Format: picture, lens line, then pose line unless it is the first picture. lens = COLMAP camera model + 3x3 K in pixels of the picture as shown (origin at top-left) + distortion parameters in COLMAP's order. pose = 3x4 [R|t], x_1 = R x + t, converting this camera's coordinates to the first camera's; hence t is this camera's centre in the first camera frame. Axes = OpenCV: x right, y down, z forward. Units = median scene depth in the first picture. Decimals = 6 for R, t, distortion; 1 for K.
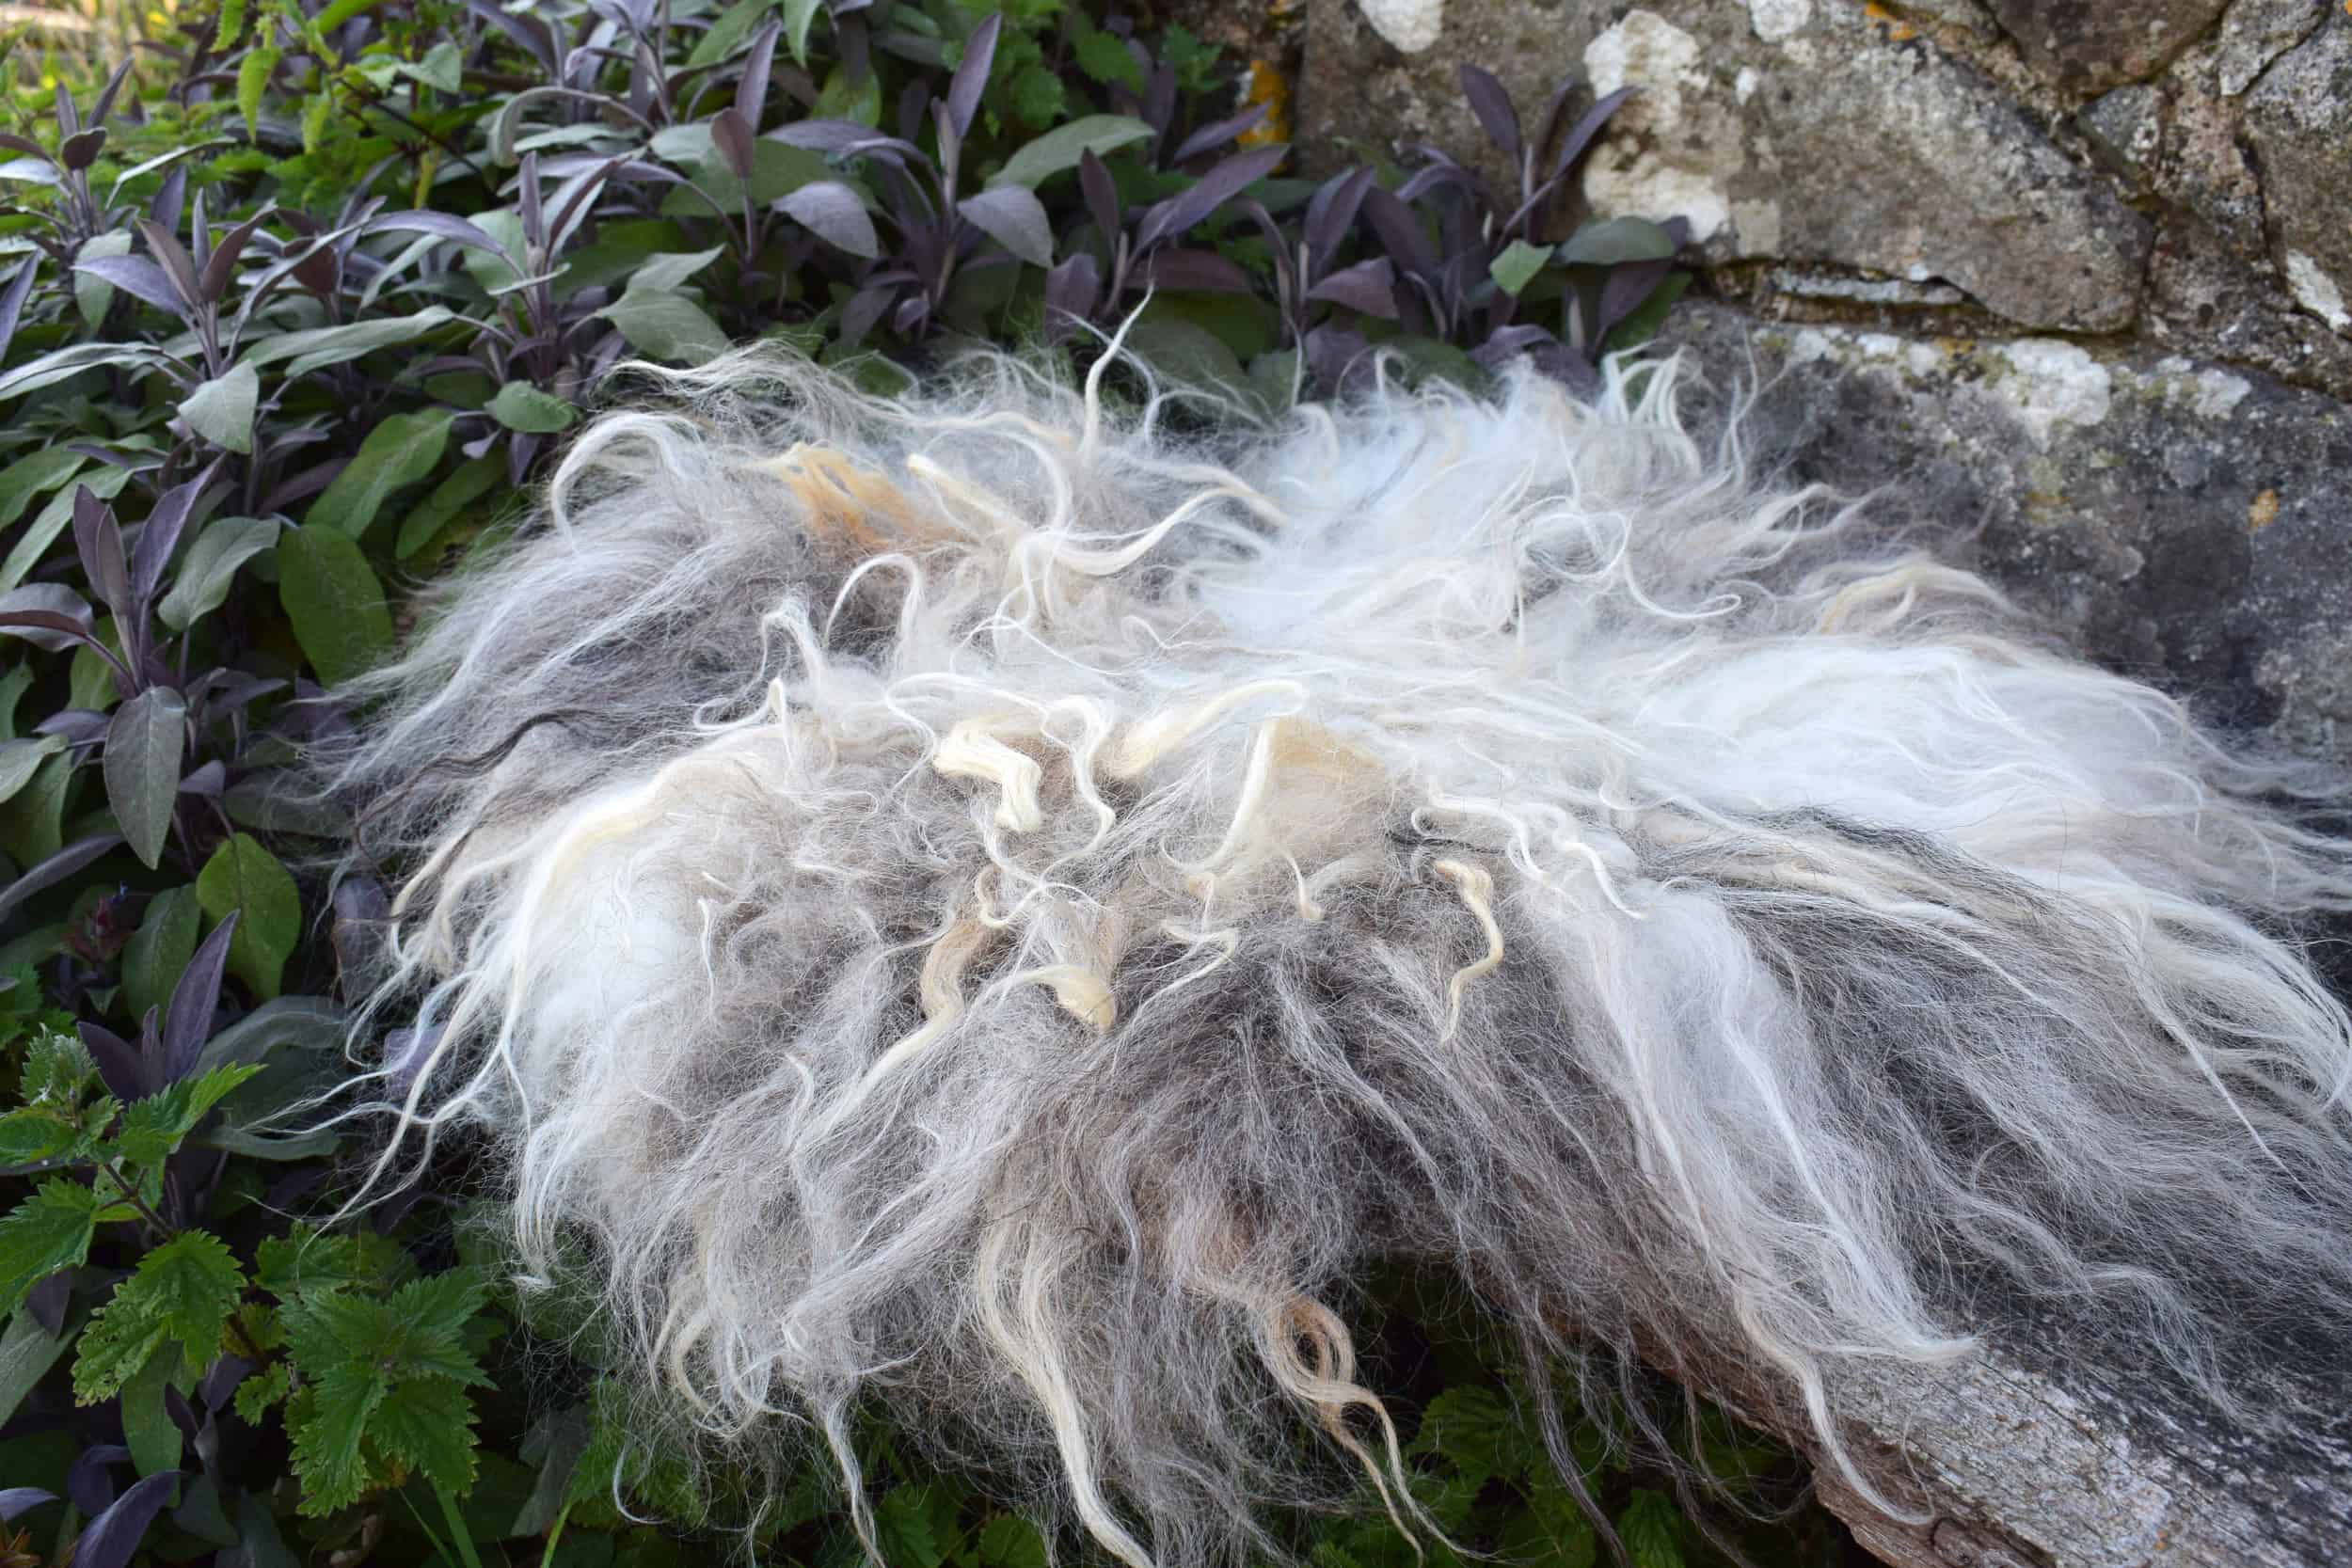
lens RADIAL K [[2407.1, 0, 1196.2], [0, 2407.1, 769.9], [0, 0, 1]] dist [-0.072727, 0.000000]
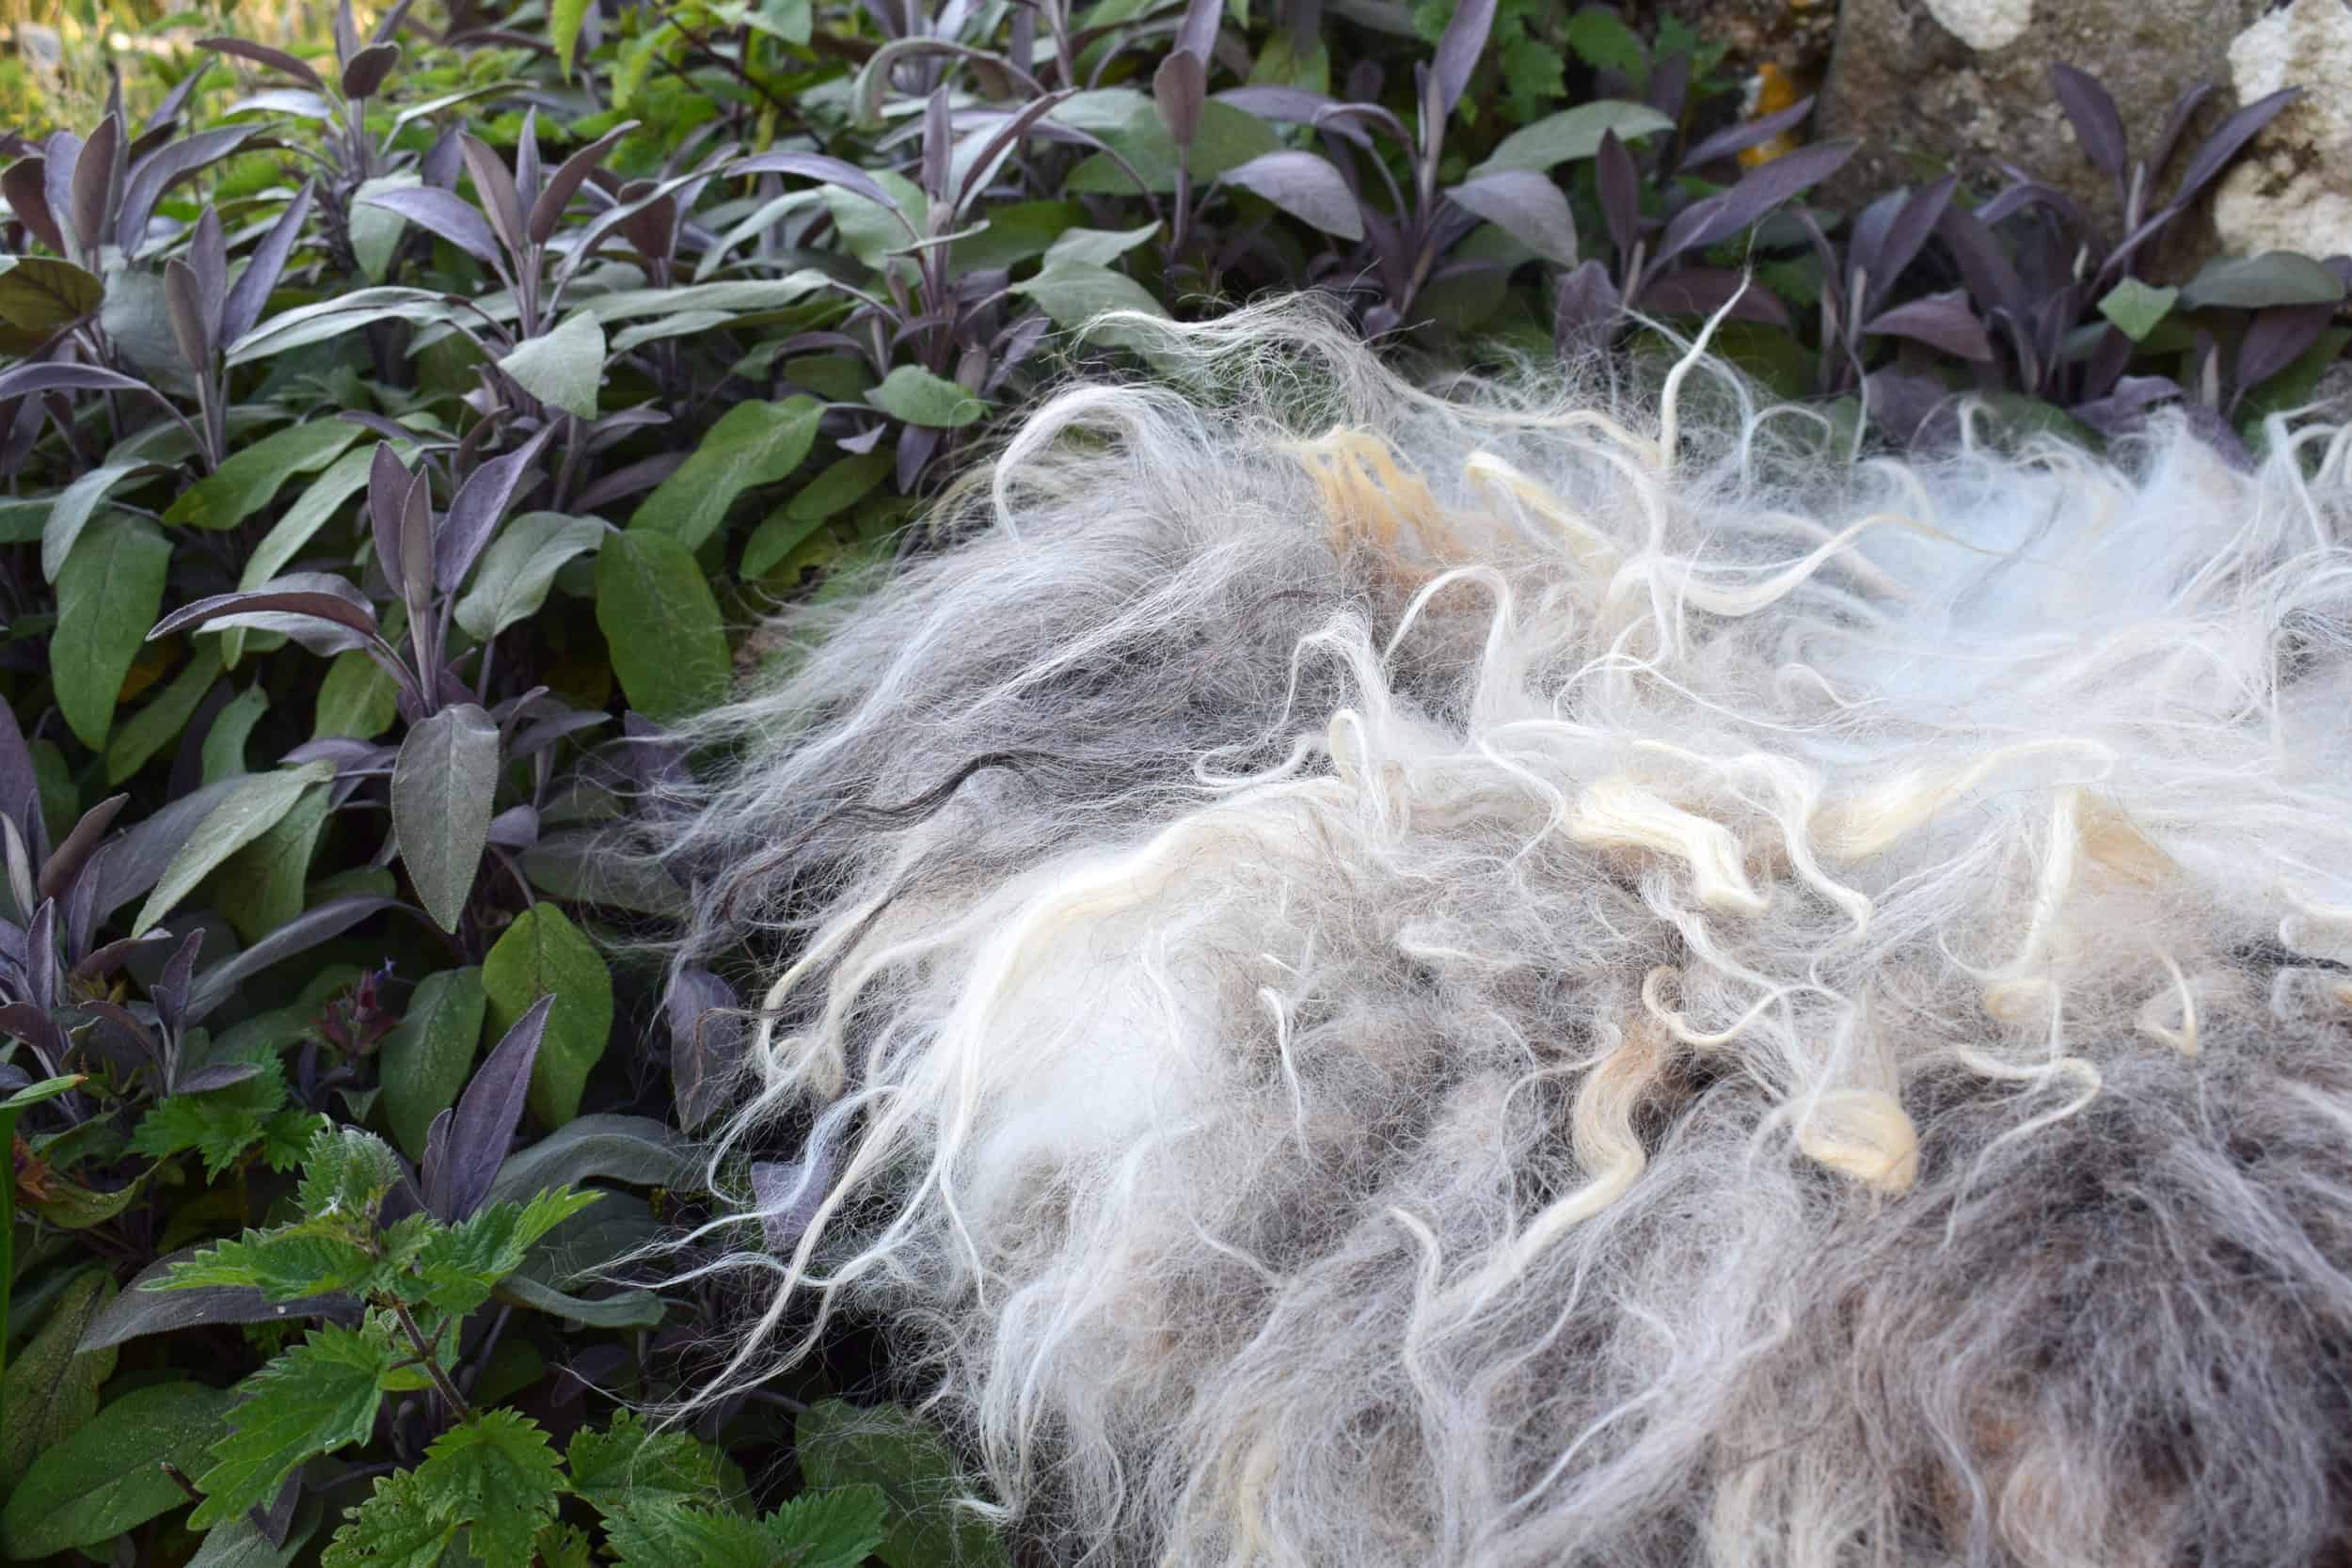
lens RADIAL K [[2719.8, 0, 1197.0], [0, 2719.8, 785.2], [0, 0, 1]] dist [-0.061652, 0.000000]
pose [[0.996385, 0.056097, -0.063802, -0.128693], [-0.060972, 0.995148, -0.077221, 0.041219], [0.059161, 0.080832, 0.994970, 0.125599]]
